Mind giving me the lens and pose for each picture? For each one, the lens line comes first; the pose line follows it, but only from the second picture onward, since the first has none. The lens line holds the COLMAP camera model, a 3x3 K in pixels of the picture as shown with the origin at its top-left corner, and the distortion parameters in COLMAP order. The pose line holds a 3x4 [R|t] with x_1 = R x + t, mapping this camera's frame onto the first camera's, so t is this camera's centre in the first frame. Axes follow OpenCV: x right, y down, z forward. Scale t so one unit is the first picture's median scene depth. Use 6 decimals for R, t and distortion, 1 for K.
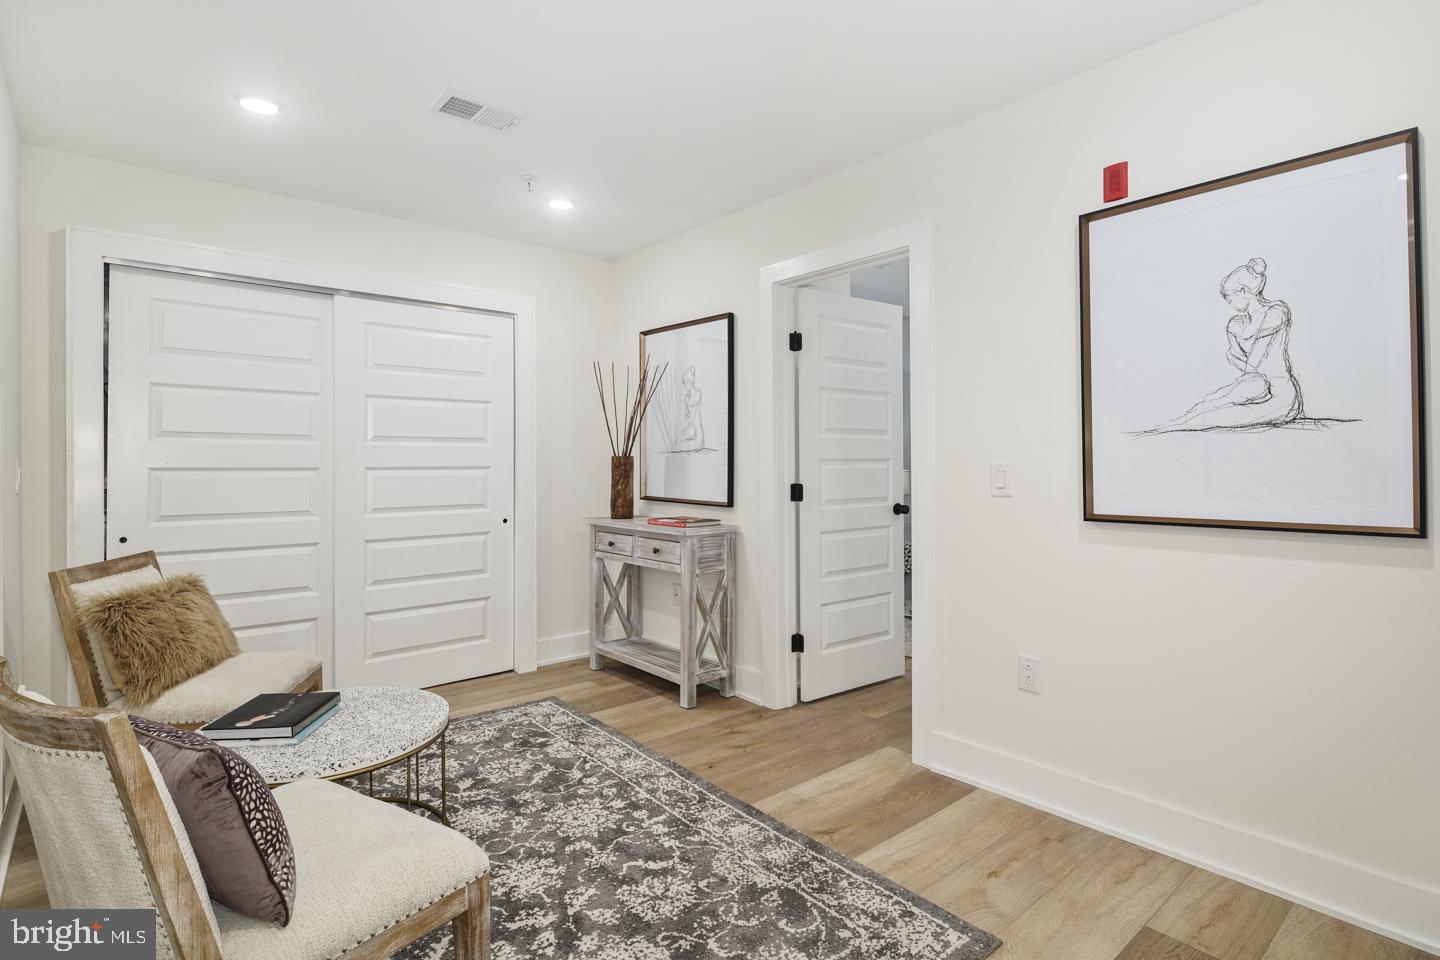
lens RADIAL K [[763.7, 0, 720.4], [0, 763.7, 466.7], [0, 0, 1]] dist [-0.002331, -0.001427]
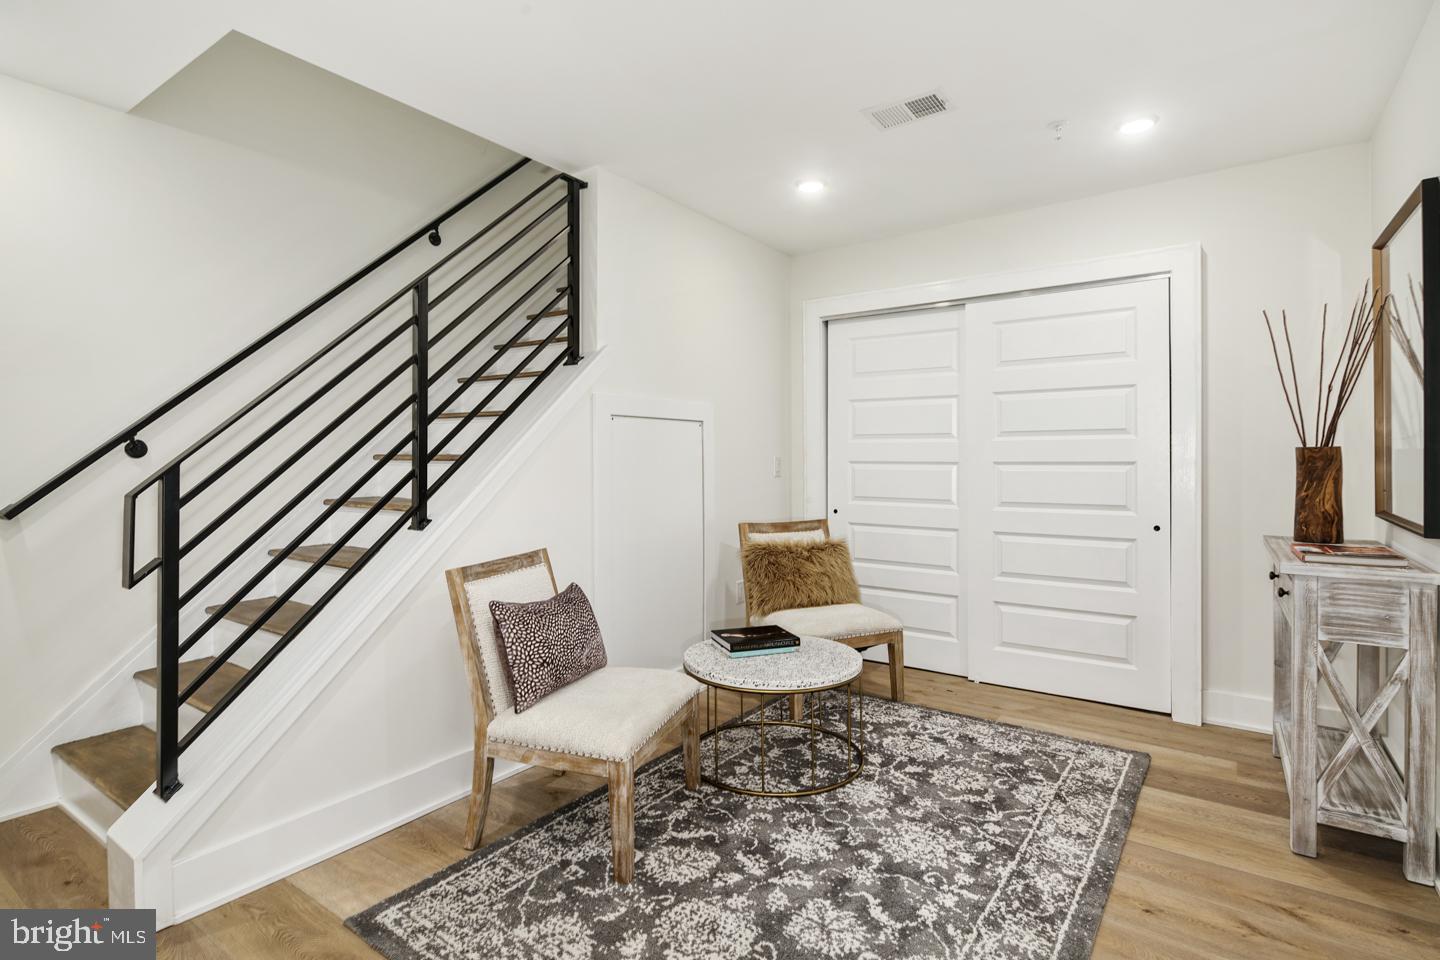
lens RADIAL K [[763.7, 0, 721.6], [0, 763.7, 474.7], [0, 0, 1]] dist [-0.002331, -0.001427]
pose [[0.180379, 0.020281, -0.983388, 0.600167], [-0.007471, 0.999787, 0.019249, 0.001602], [0.983569, 0.003875, 0.180492, 0.540469]]
